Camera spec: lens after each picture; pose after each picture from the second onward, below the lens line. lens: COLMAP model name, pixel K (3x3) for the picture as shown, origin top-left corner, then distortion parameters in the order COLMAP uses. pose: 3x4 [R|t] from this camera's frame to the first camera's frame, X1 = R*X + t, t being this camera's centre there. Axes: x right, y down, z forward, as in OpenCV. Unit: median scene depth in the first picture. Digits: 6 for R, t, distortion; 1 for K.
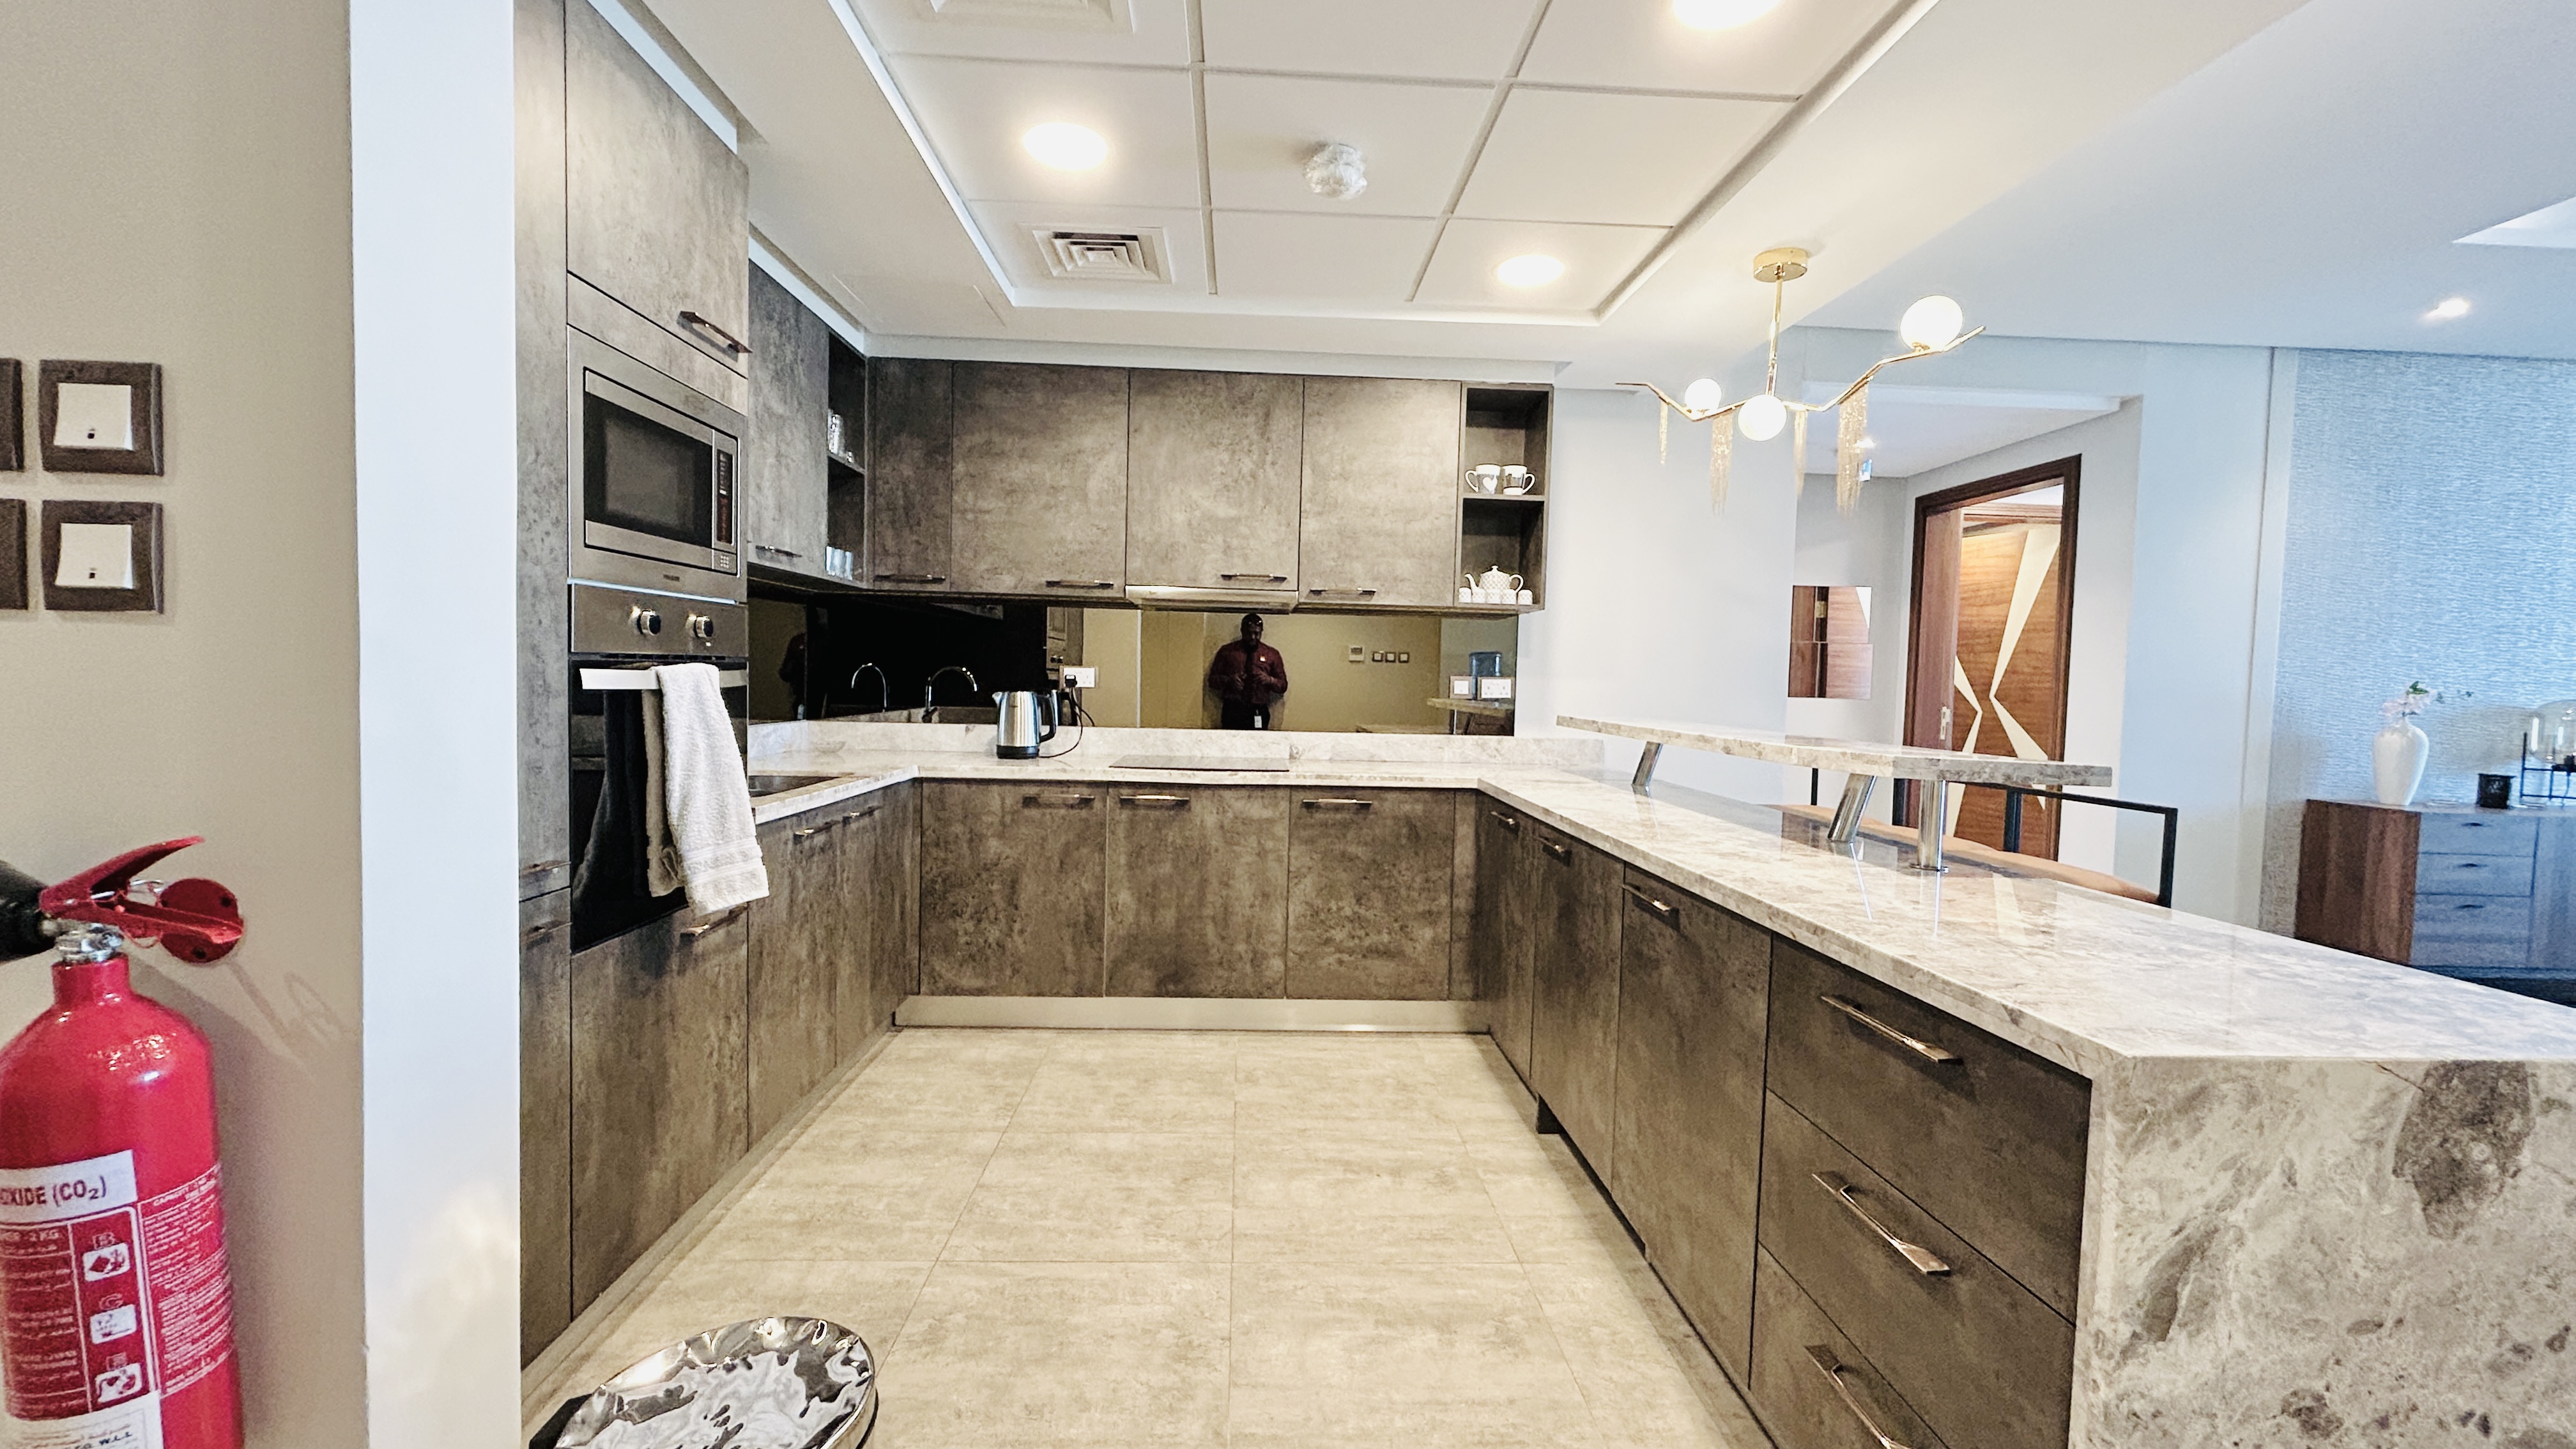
lens RADIAL K [[1032.2, 0, 1288.0], [0, 1032.2, 724.5], [0, 0, 1]] dist [-0.000390, 0.000161]
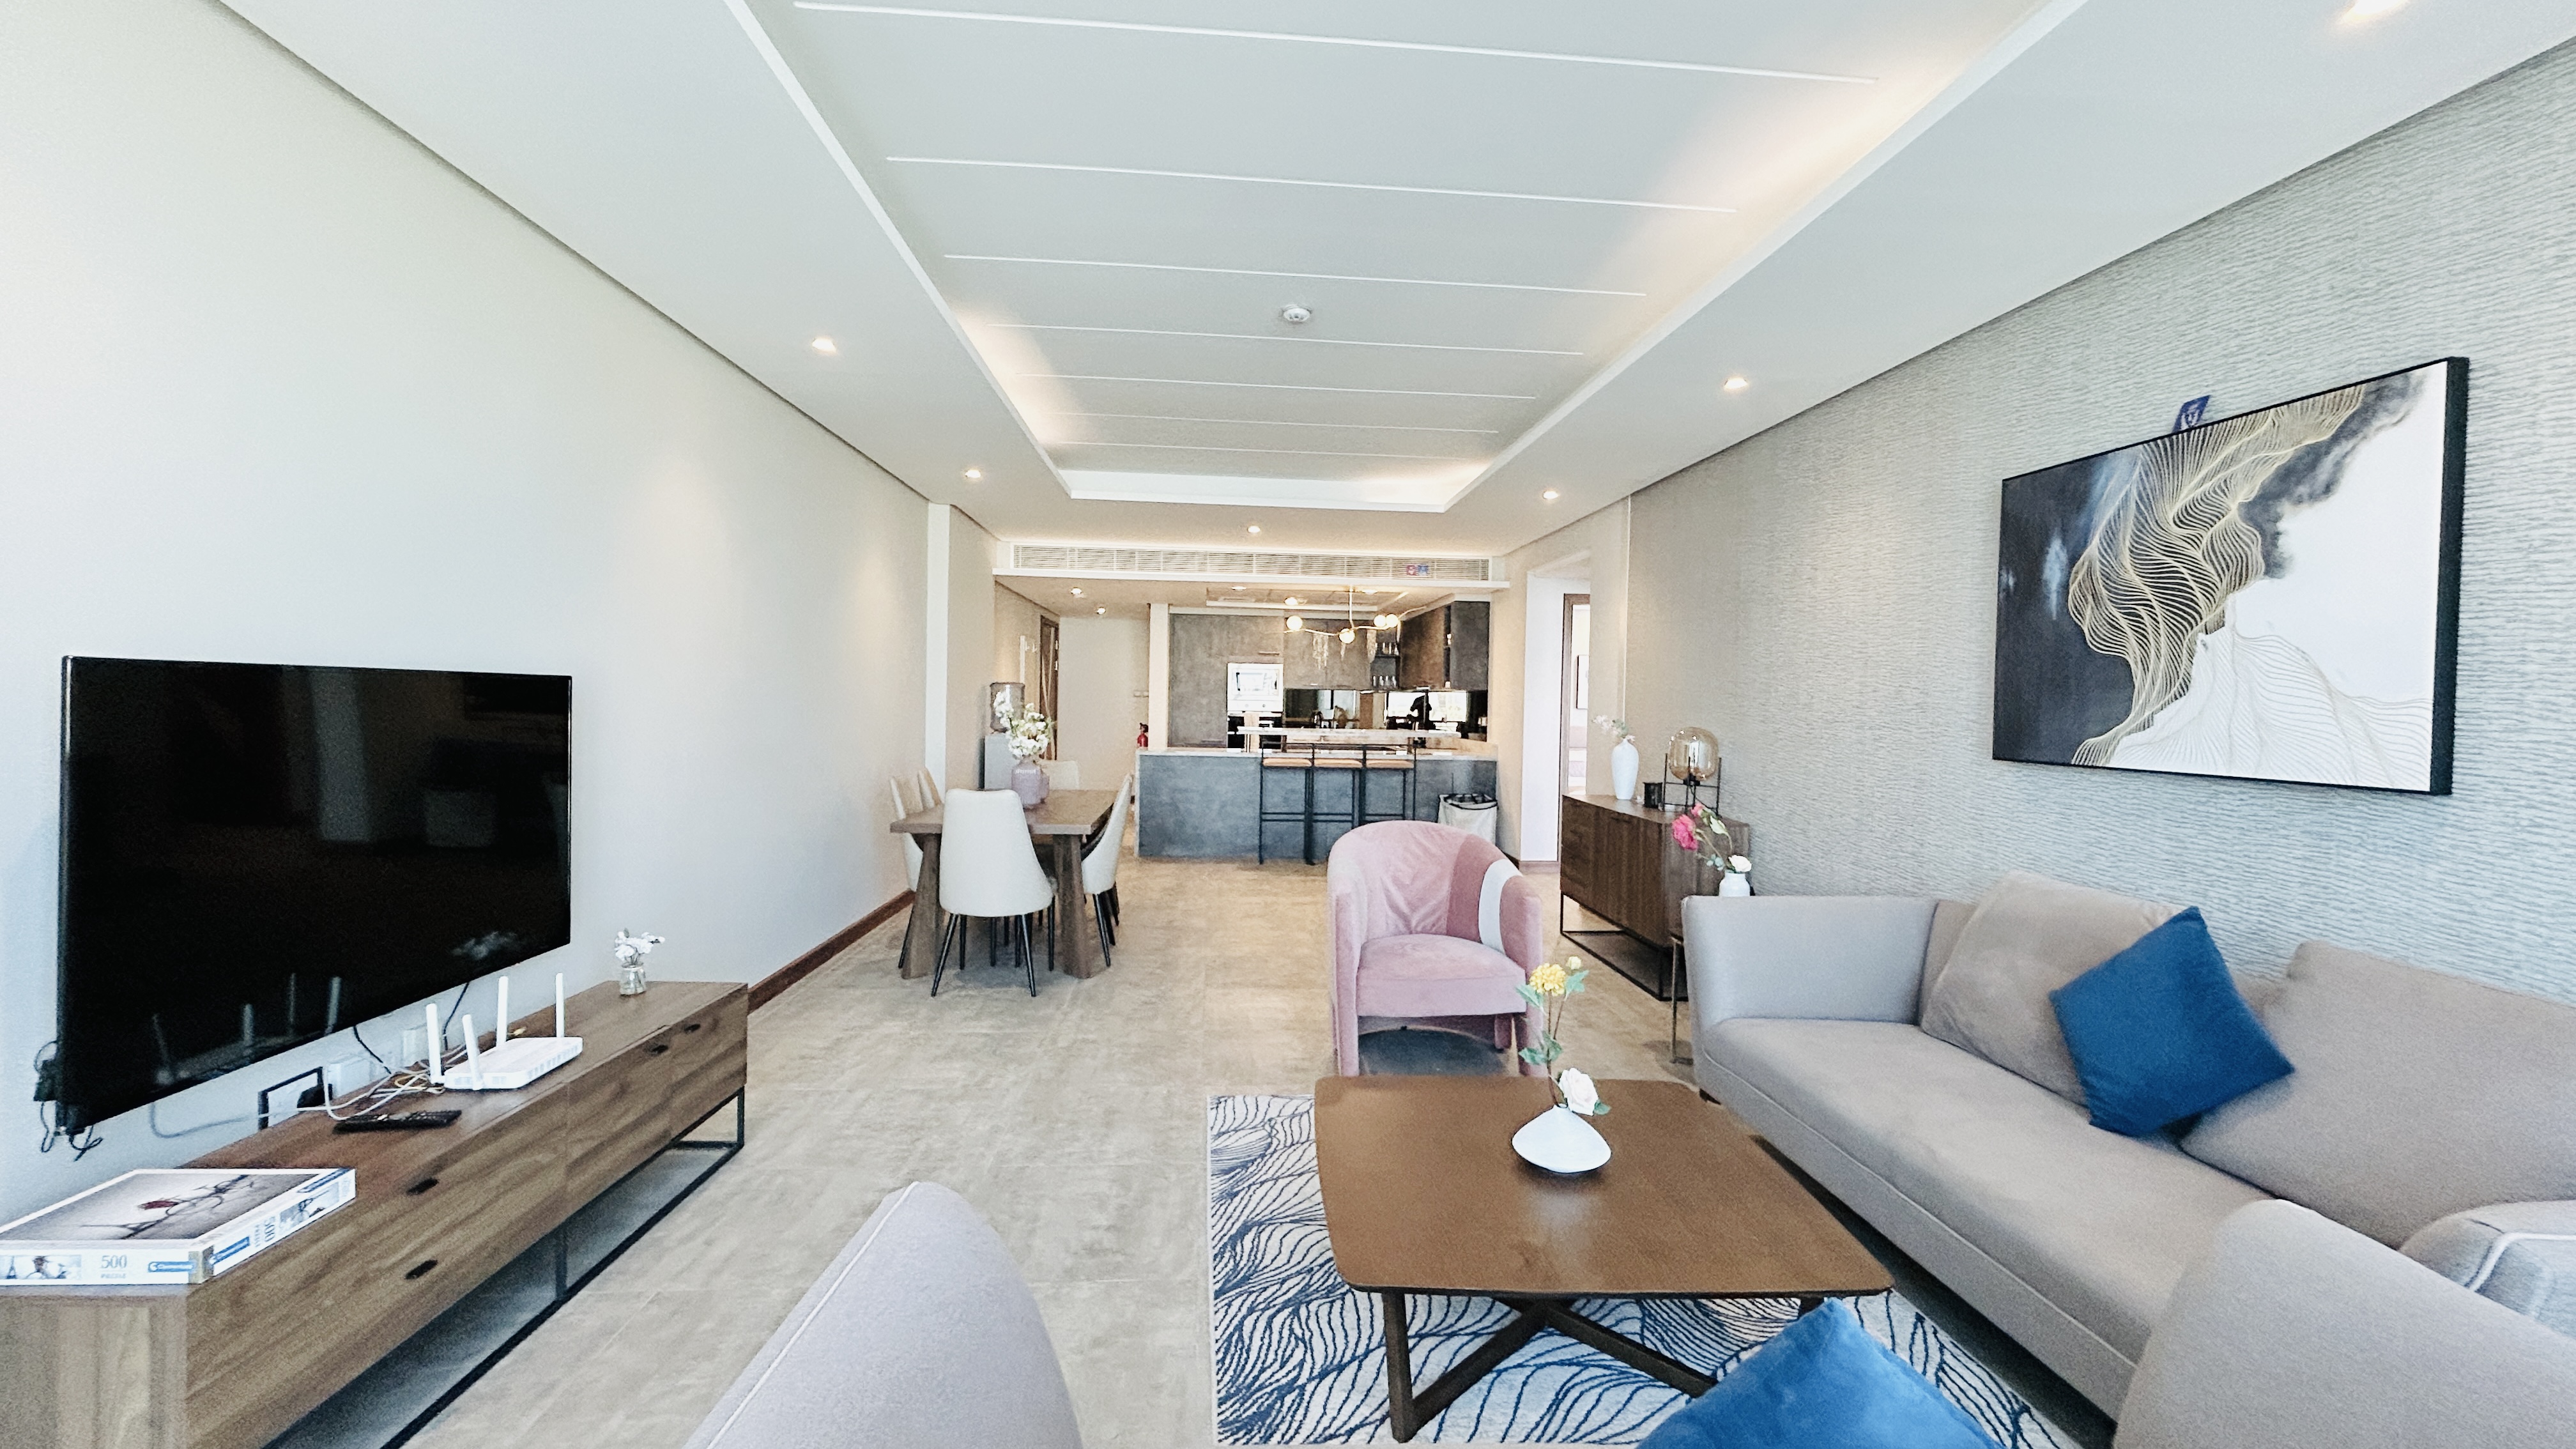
lens RADIAL K [[1032.2, 0, 1288.0], [0, 1032.2, 724.5], [0, 0, 1]] dist [-0.000390, 0.000161]
pose [[0.026180, -0.004373, -0.999648, 2.549418], [-0.067950, 0.997670, -0.006144, 0.017383], [0.997345, 0.068087, 0.025822, 0.495629]]
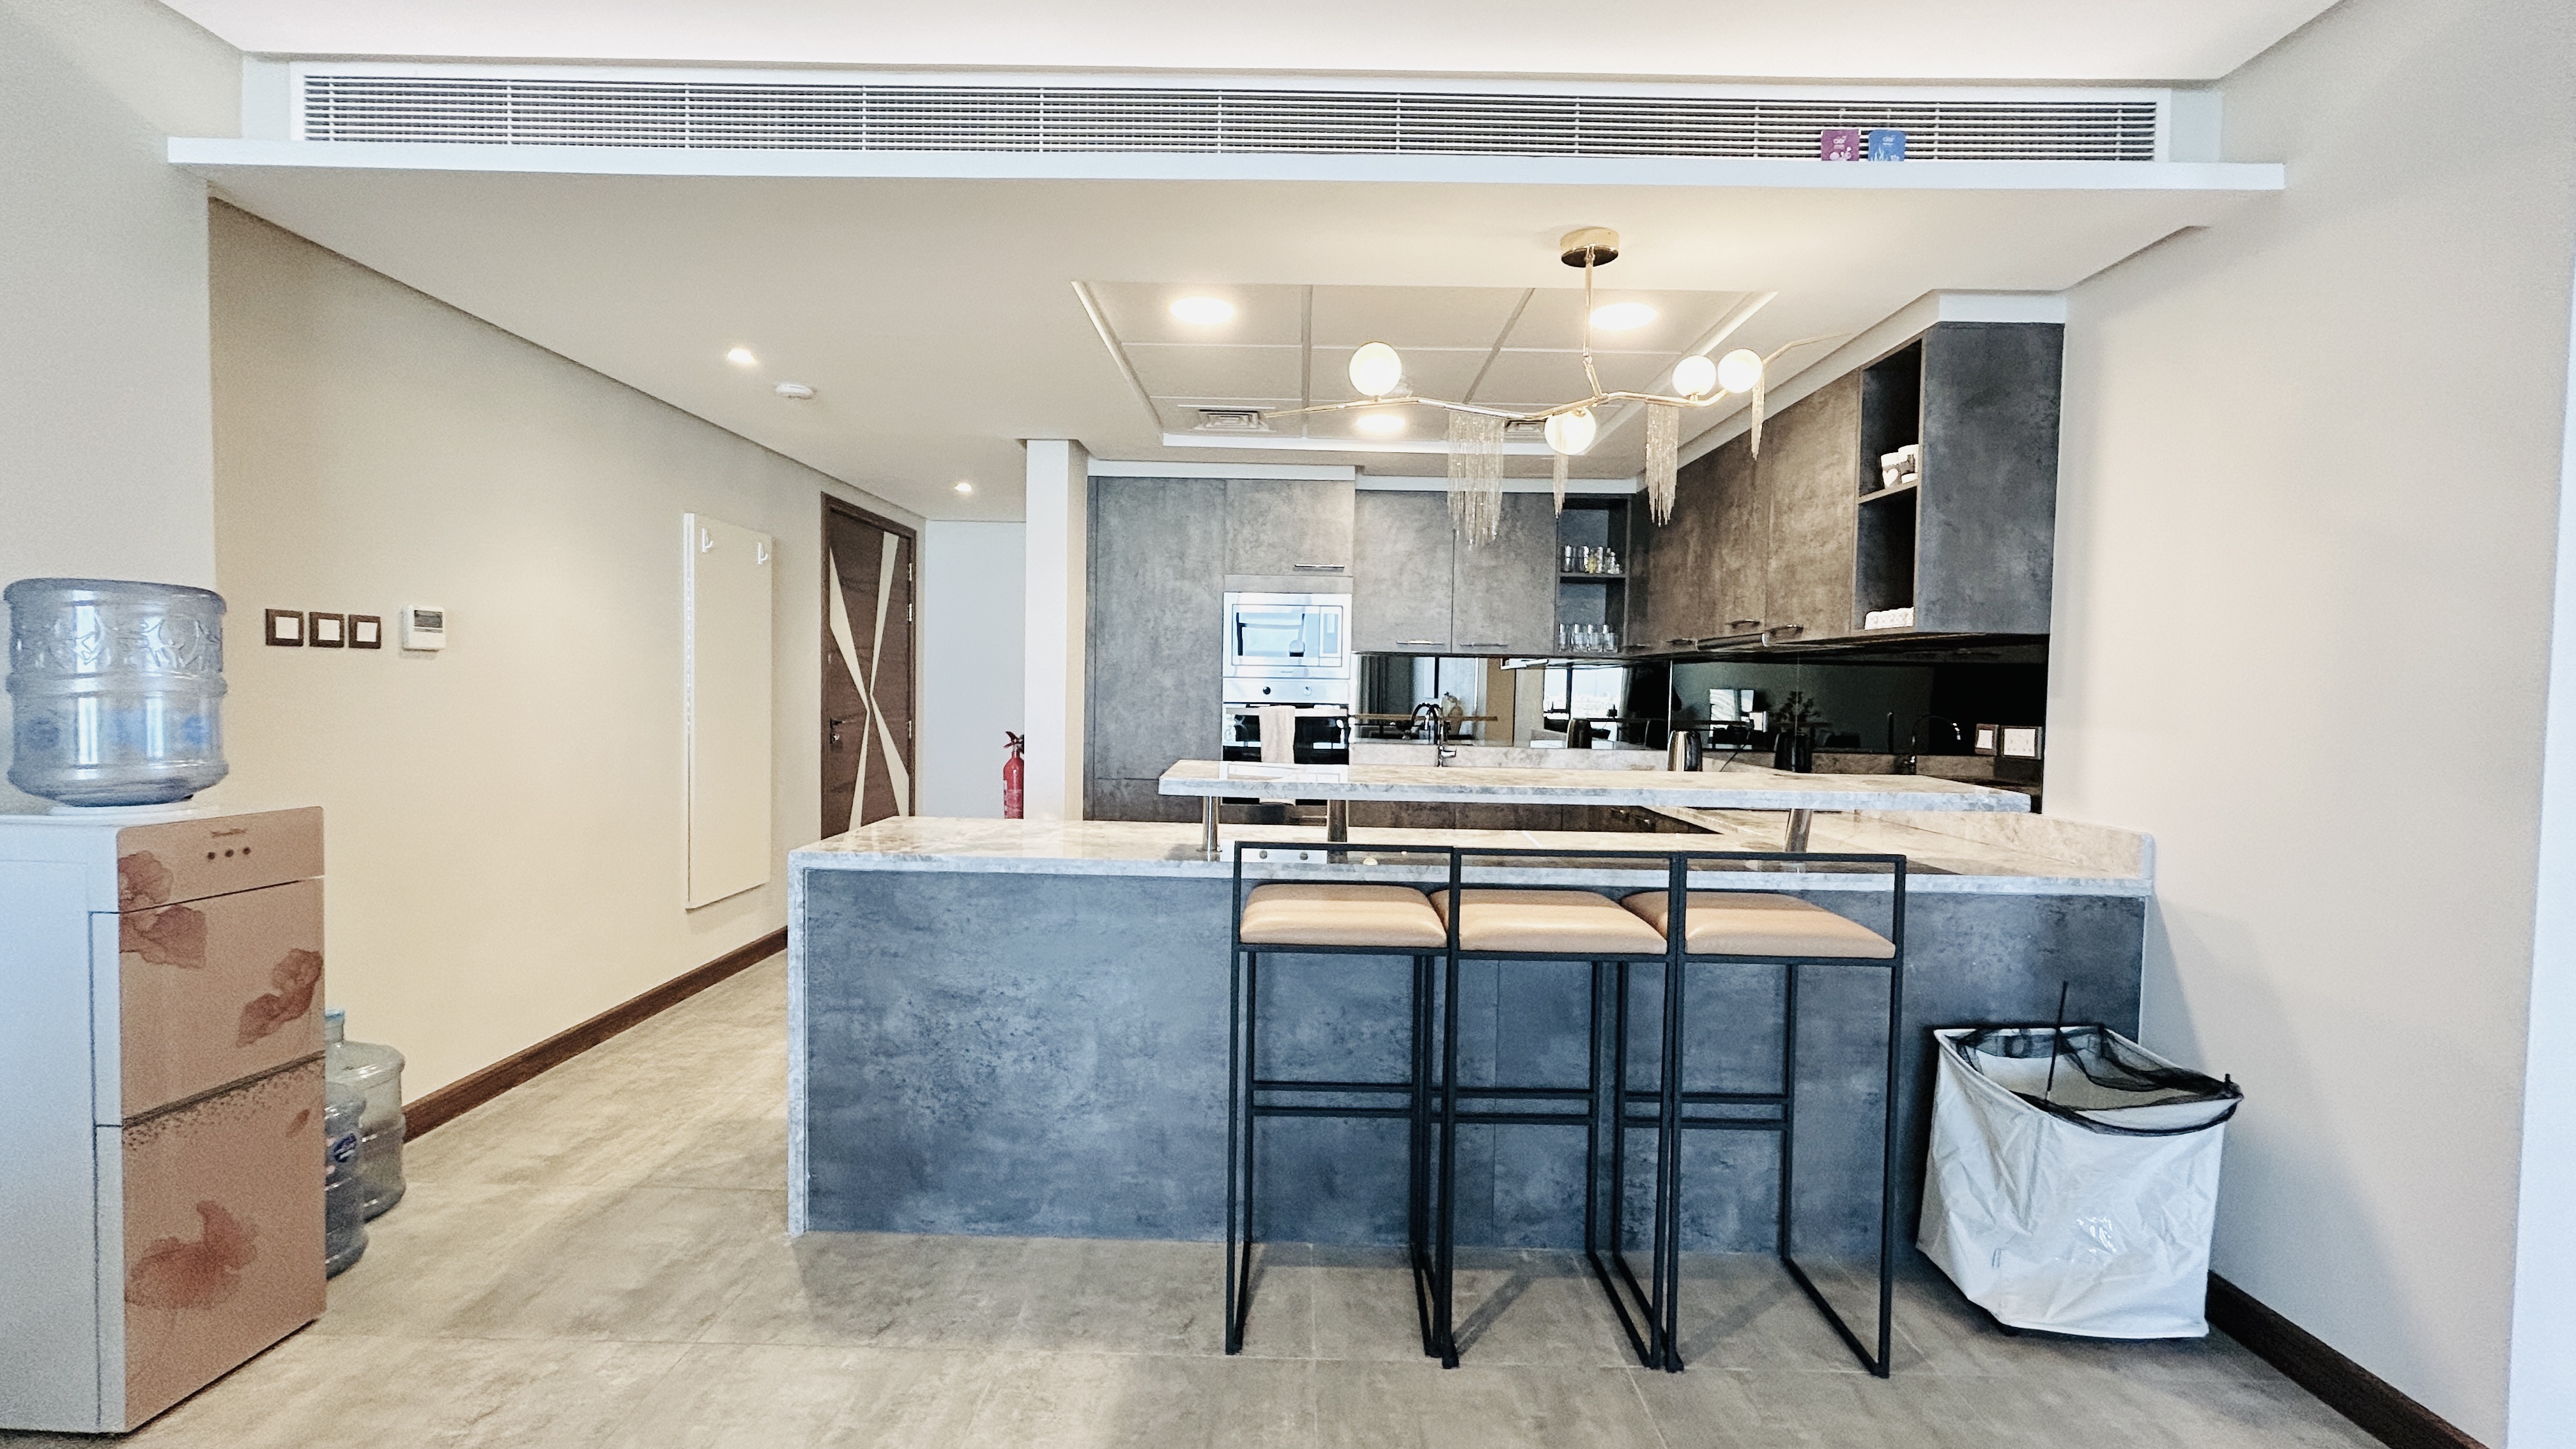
lens RADIAL K [[1032.2, 0, 1288.0], [0, 1032.2, 724.5], [0, 0, 1]] dist [-0.000390, 0.000161]
pose [[-0.054464, 0.006822, -0.998492, 0.924329], [-0.071627, 0.997374, 0.010721, -0.019463], [0.995943, 0.072103, -0.053832, 0.546372]]
